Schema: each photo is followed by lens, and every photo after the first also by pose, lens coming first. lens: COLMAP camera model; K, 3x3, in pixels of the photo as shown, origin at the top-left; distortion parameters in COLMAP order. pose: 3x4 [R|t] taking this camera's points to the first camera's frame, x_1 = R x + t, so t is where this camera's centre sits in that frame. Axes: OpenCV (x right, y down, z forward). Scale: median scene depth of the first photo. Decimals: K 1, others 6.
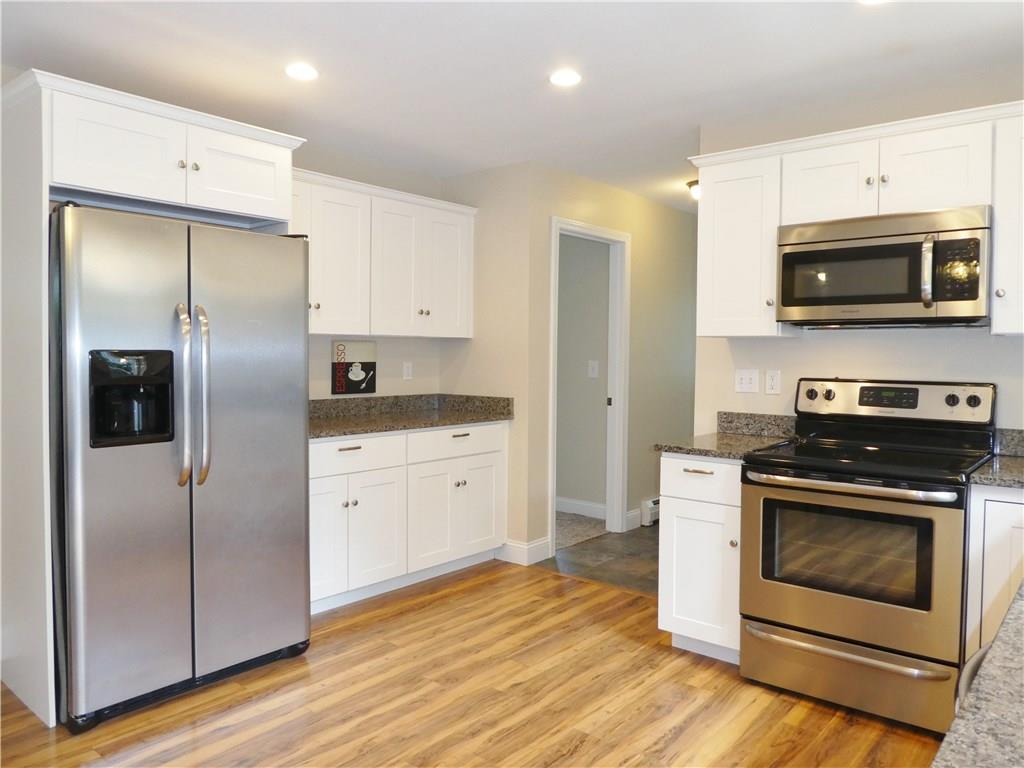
lens RADIAL K [[739.7, 0, 518.1], [0, 739.7, 379.6], [0, 0, 1]] dist [-0.008944, -0.003052]
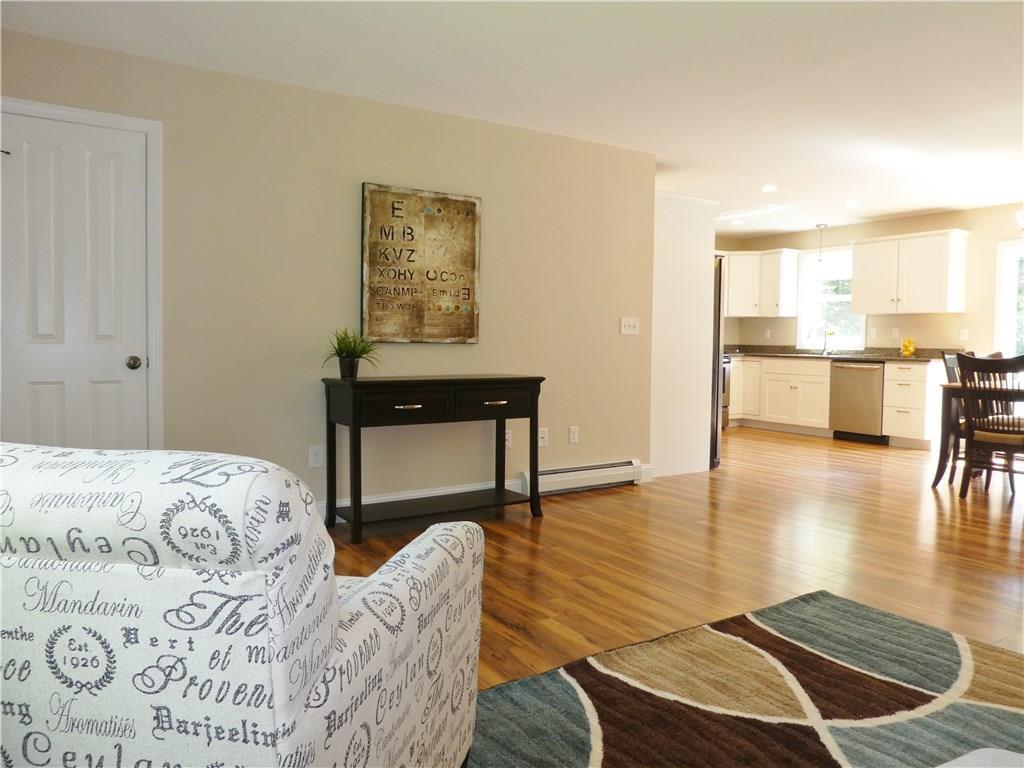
lens RADIAL K [[739.7, 0, 518.1], [0, 739.7, 379.6], [0, 0, 1]] dist [-0.008944, -0.003052]
pose [[0.300149, -0.059218, 0.952052, -2.725691], [0.032226, 0.998131, 0.051925, 0.024994], [-0.953348, 0.015096, 0.301496, 0.750817]]
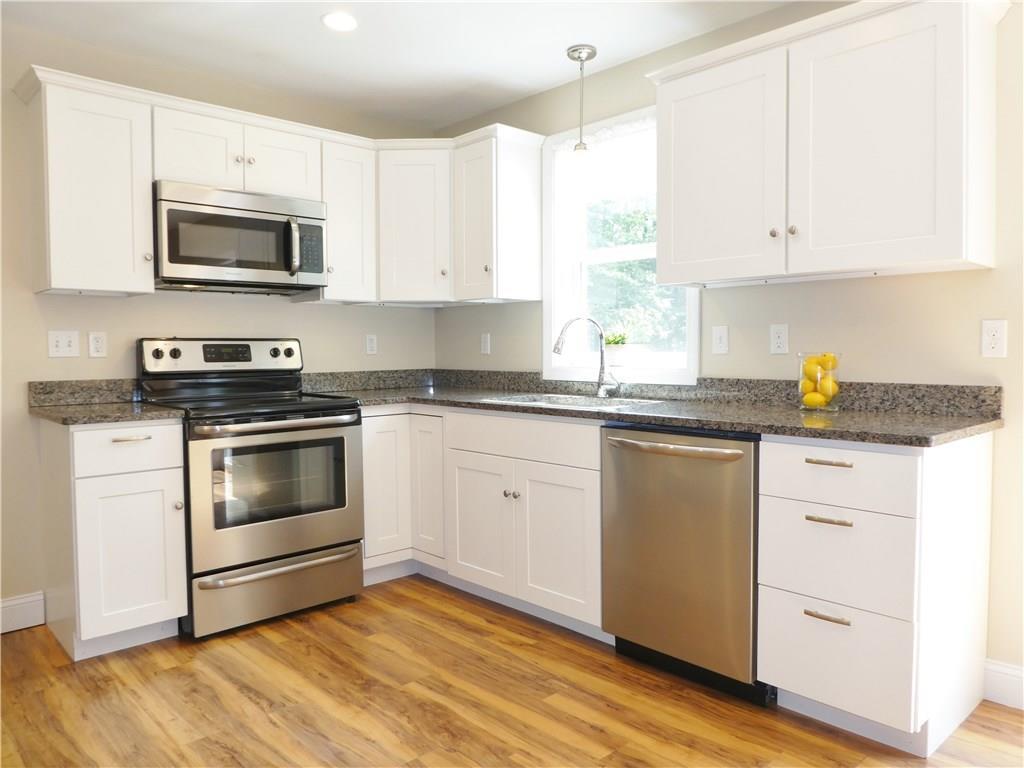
lens RADIAL K [[739.7, 0, 518.1], [0, 739.7, 379.6], [0, 0, 1]] dist [-0.008944, -0.003052]
pose [[0.119159, -0.050464, 0.991592, -0.603703], [0.046555, 0.997893, 0.045190, 0.036117], [-0.991783, 0.040779, 0.121257, 0.448567]]
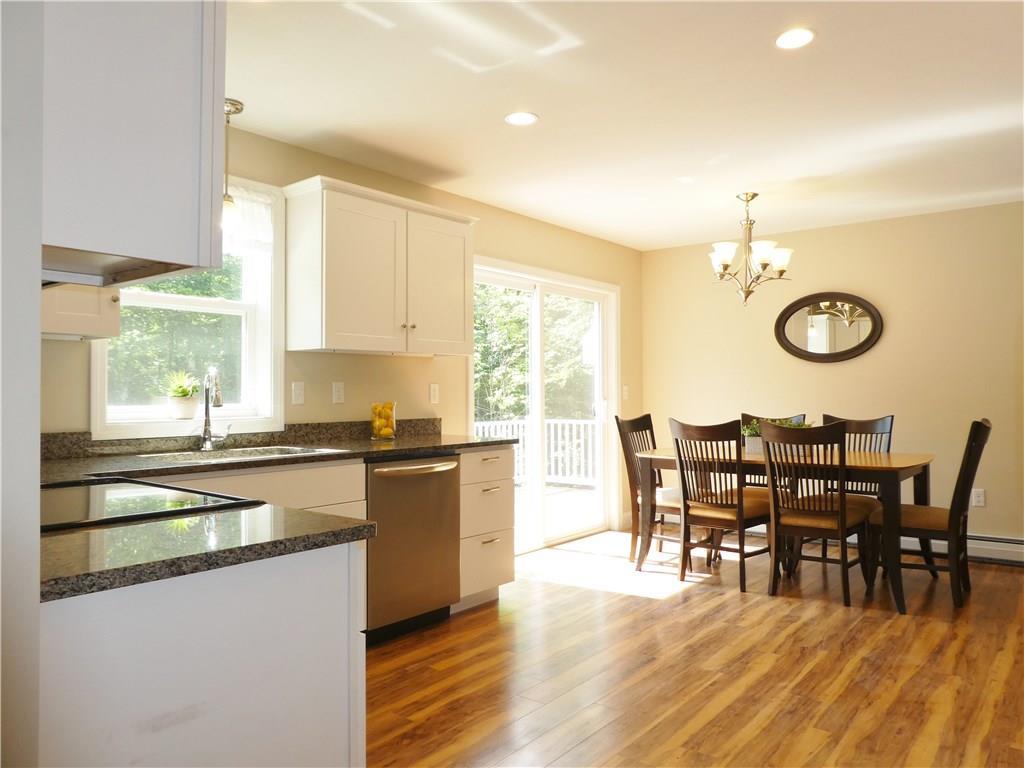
lens RADIAL K [[739.7, 0, 518.1], [0, 739.7, 379.6], [0, 0, 1]] dist [-0.008944, -0.003052]
pose [[-0.999641, -0.003490, -0.026575, 0.125350], [-0.004100, 0.999729, 0.022930, -0.014676], [0.026488, 0.023031, -0.999384, 1.612683]]
